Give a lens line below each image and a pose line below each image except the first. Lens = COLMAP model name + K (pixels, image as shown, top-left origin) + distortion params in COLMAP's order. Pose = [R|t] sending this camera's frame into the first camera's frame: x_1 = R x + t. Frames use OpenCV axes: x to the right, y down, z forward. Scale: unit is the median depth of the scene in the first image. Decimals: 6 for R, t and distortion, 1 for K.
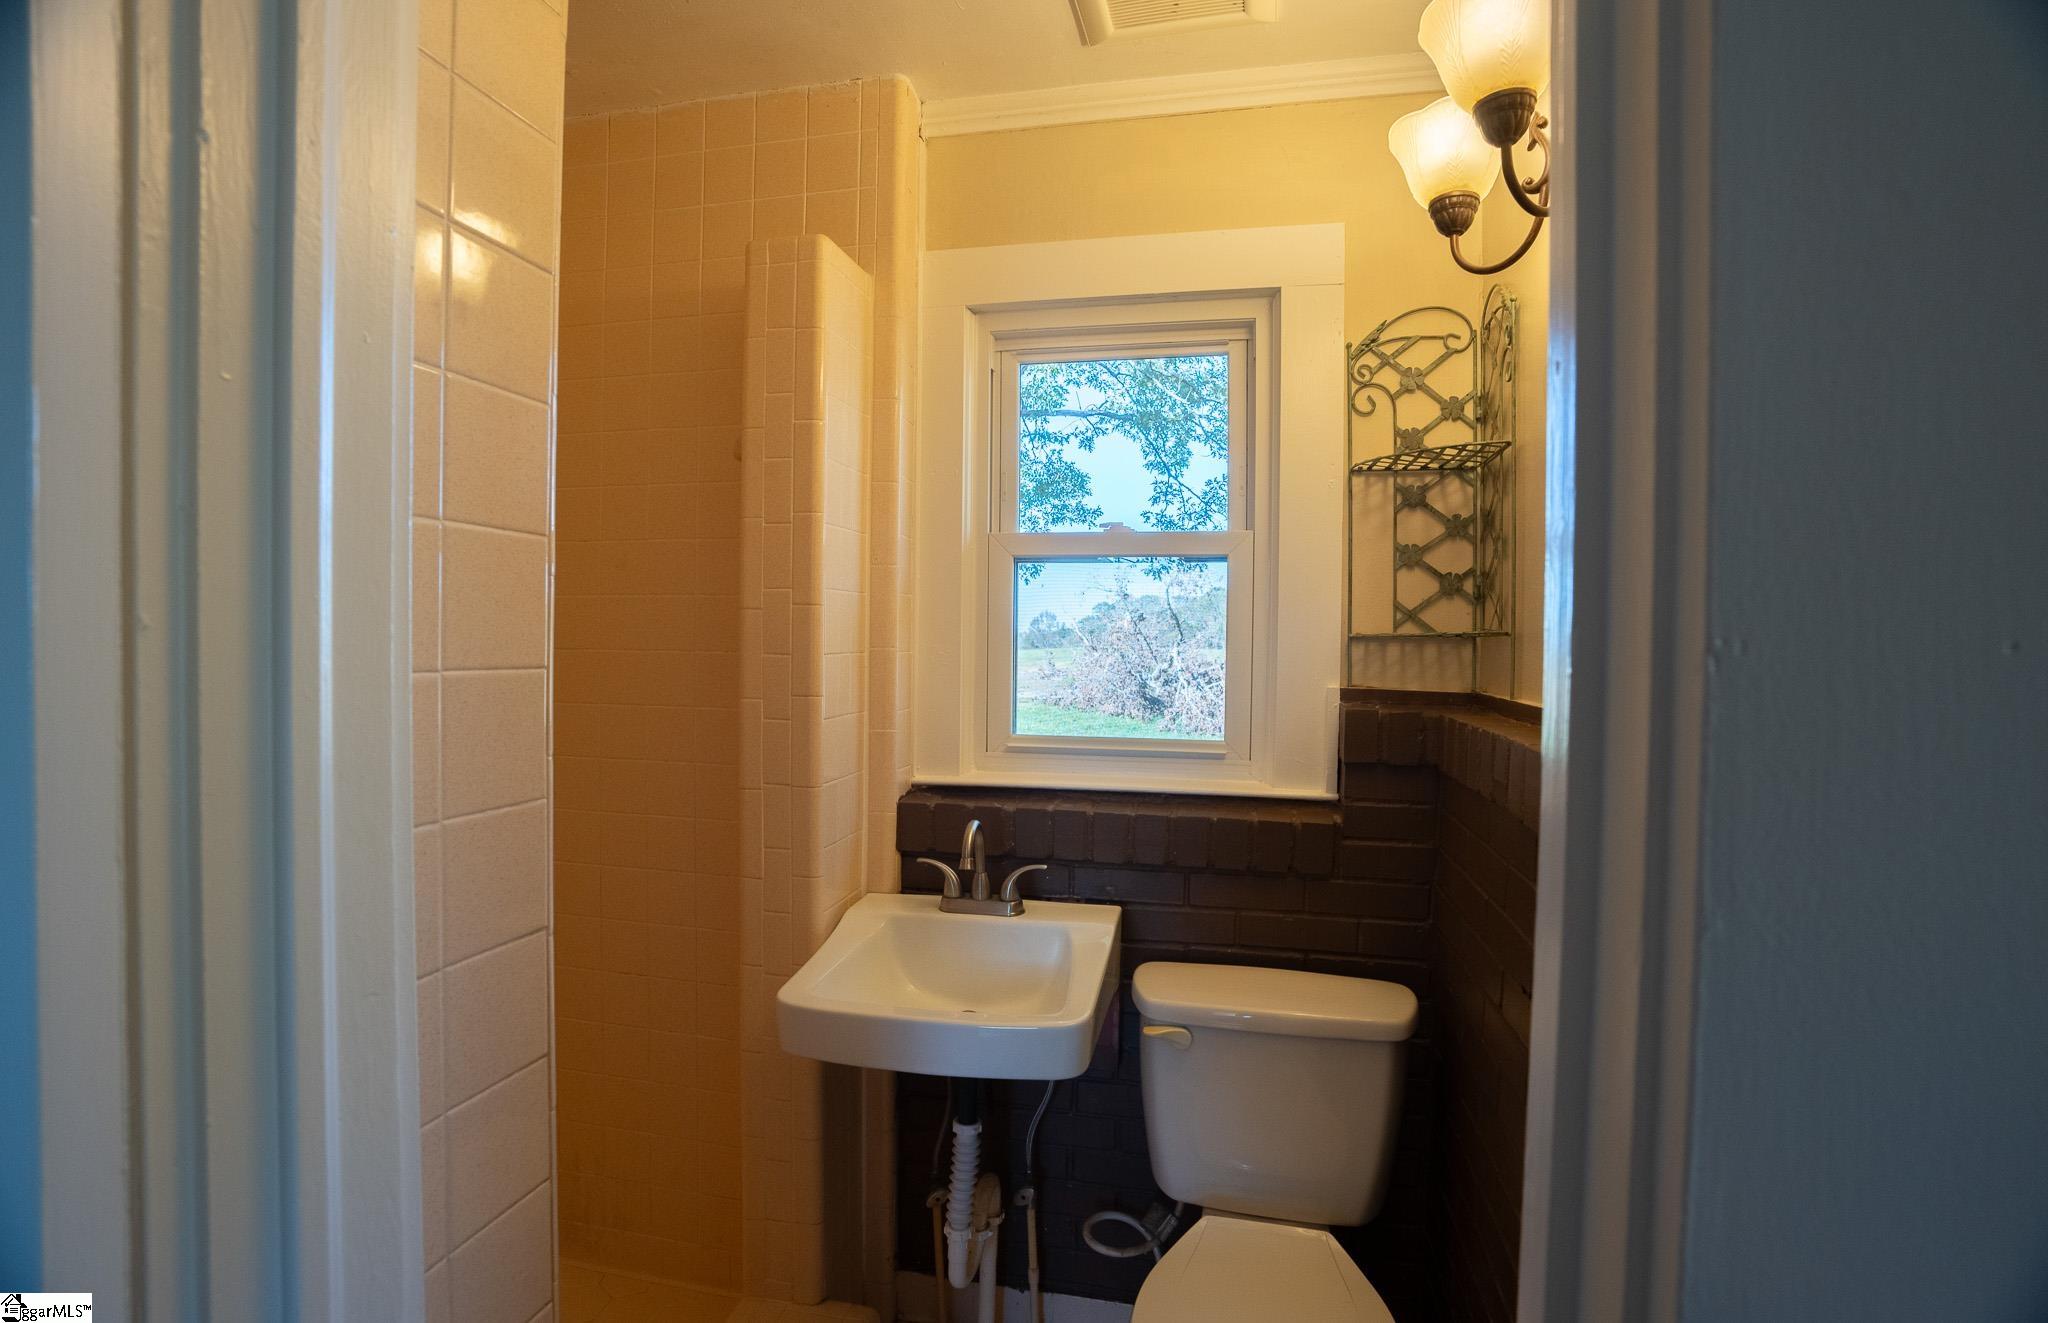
lens RADIAL K [[977.4, 0, 1025.8], [0, 977.4, 665.2], [0, 0, 1]] dist [-0.005421, -0.000210]
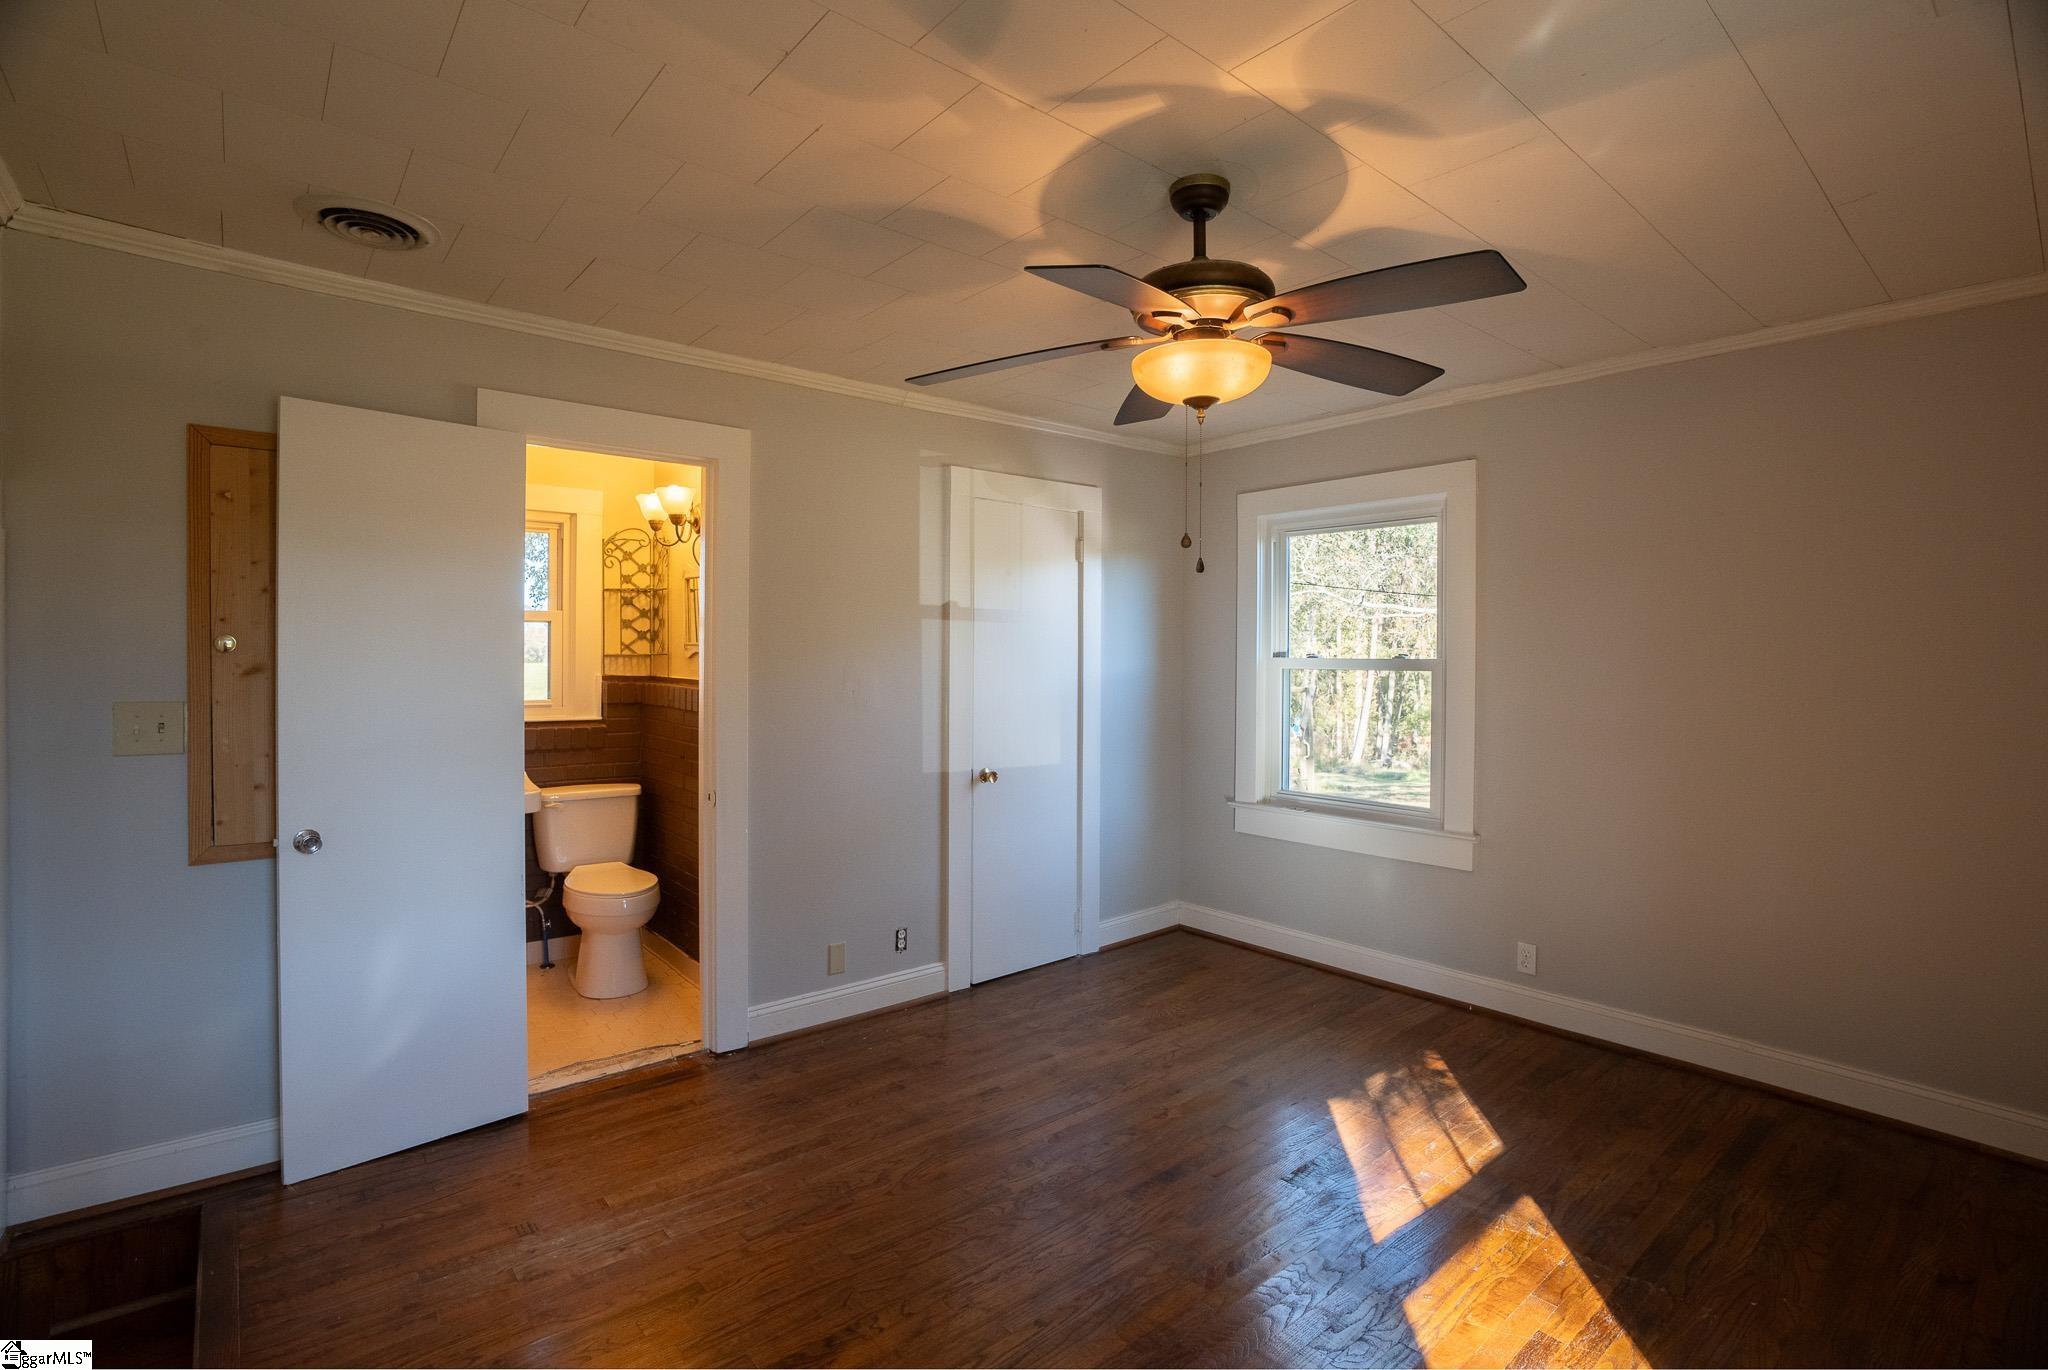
lens RADIAL K [[974.5, 0, 1028.4], [0, 974.5, 669.1], [0, 0, 1]] dist [0.000839, -0.000192]
pose [[0.619716, -0.014172, 0.784699, -0.975099], [-0.000979, 0.999822, 0.018831, -0.041601], [-0.784826, -0.012438, 0.619591, -1.435117]]
